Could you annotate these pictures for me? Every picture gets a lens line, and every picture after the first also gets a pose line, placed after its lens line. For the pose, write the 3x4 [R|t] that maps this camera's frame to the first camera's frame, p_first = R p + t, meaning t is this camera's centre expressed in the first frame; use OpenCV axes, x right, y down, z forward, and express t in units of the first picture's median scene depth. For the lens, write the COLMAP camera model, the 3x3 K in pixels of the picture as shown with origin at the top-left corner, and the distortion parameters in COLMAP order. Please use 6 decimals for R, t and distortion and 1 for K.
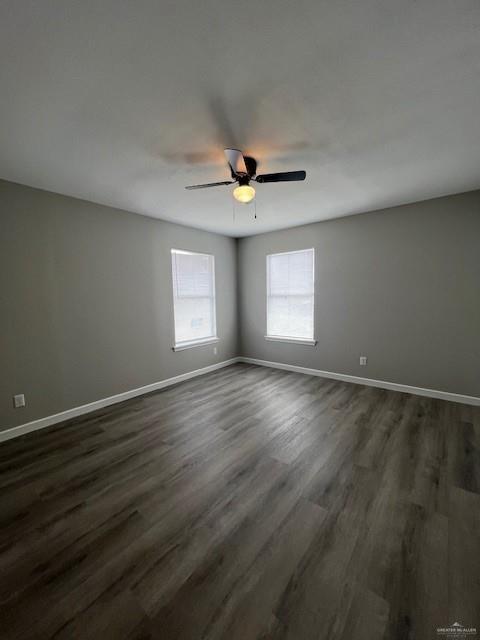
lens RADIAL K [[254.4, 0, 238.3], [0, 254.4, 320.7], [0, 0, 1]] dist [-0.002287, 0.000233]
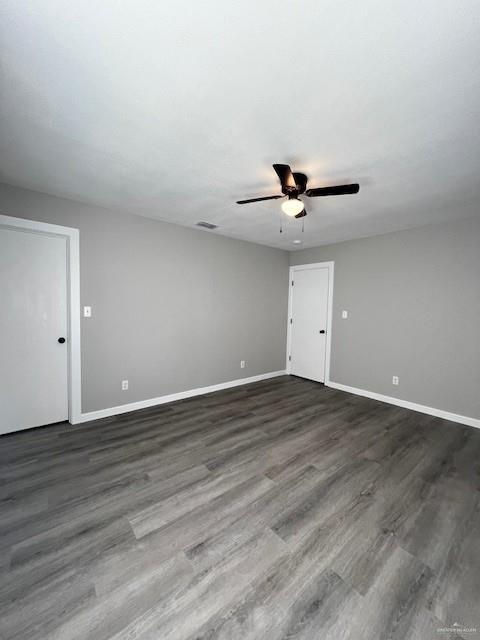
lens RADIAL K [[254.4, 0, 238.3], [0, 254.4, 320.7], [0, 0, 1]] dist [-0.002287, 0.000233]
pose [[-0.979638, -0.012042, 0.200409, 0.025110], [0.017341, 0.989394, 0.144215, -0.192659], [-0.200020, 0.144754, -0.969040, 1.942263]]
